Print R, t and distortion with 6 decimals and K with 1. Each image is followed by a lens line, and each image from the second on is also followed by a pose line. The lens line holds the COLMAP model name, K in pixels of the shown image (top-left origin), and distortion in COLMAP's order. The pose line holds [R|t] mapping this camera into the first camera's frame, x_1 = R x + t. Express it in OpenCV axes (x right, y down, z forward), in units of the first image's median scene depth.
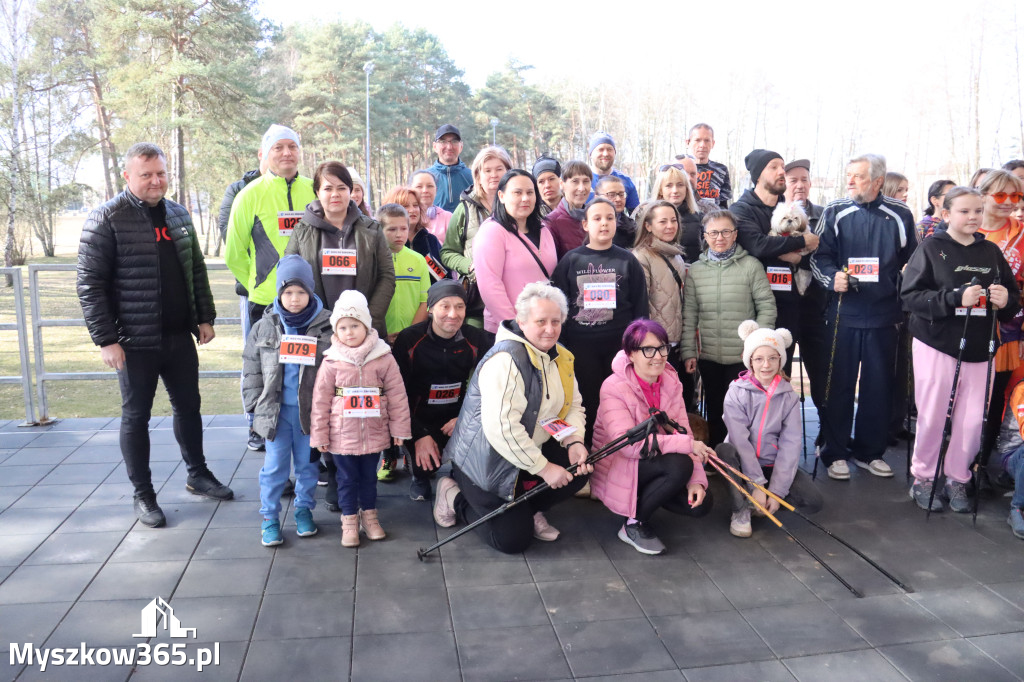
lens RADIAL K [[832.5, 0, 510.3], [0, 832.5, 343.6], [0, 0, 1]] dist [-0.179419, 0.144874]
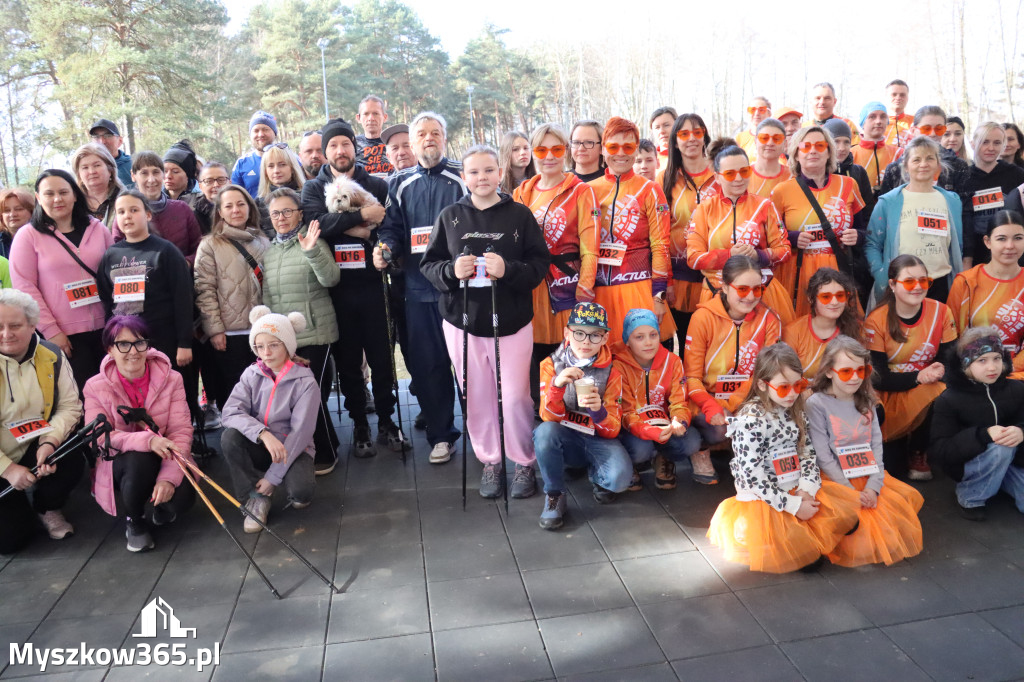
lens RADIAL K [[832.1, 0, 515.7], [0, 832.1, 346.9], [0, 0, 1]] dist [-0.179379, 0.145959]
pose [[0.998225, -0.057375, -0.015968, 0.071497], [0.058039, 0.997309, 0.044790, -0.000810], [0.013355, -0.045637, 0.998869, 0.005118]]
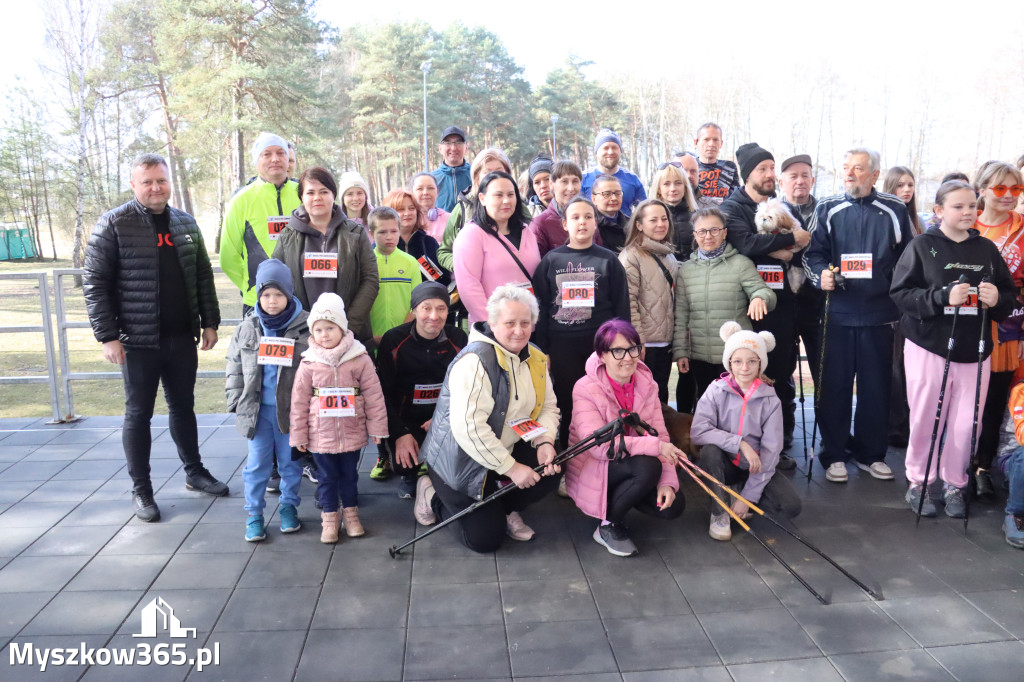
lens RADIAL K [[832.1, 0, 515.7], [0, 832.1, 346.9], [0, 0, 1]] dist [-0.179379, 0.145959]
pose [[0.997351, -0.002310, -0.072701, 0.012505], [0.002897, 0.999964, 0.007980, -0.000591], [0.072679, -0.008170, 0.997322, -0.000381]]
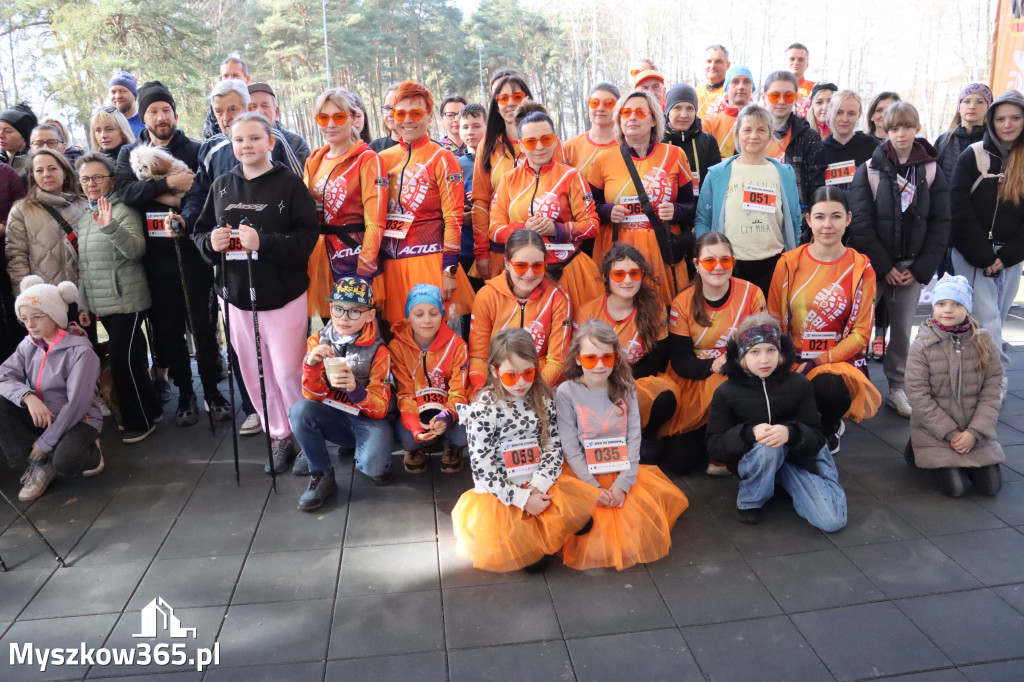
lens RADIAL K [[832.1, 0, 515.7], [0, 832.1, 346.9], [0, 0, 1]] dist [-0.179379, 0.145959]
pose [[0.998795, -0.030928, -0.038117, 0.103661], [0.034300, 0.995238, 0.091240, -0.001224], [0.035114, -0.092437, 0.995099, 0.010916]]
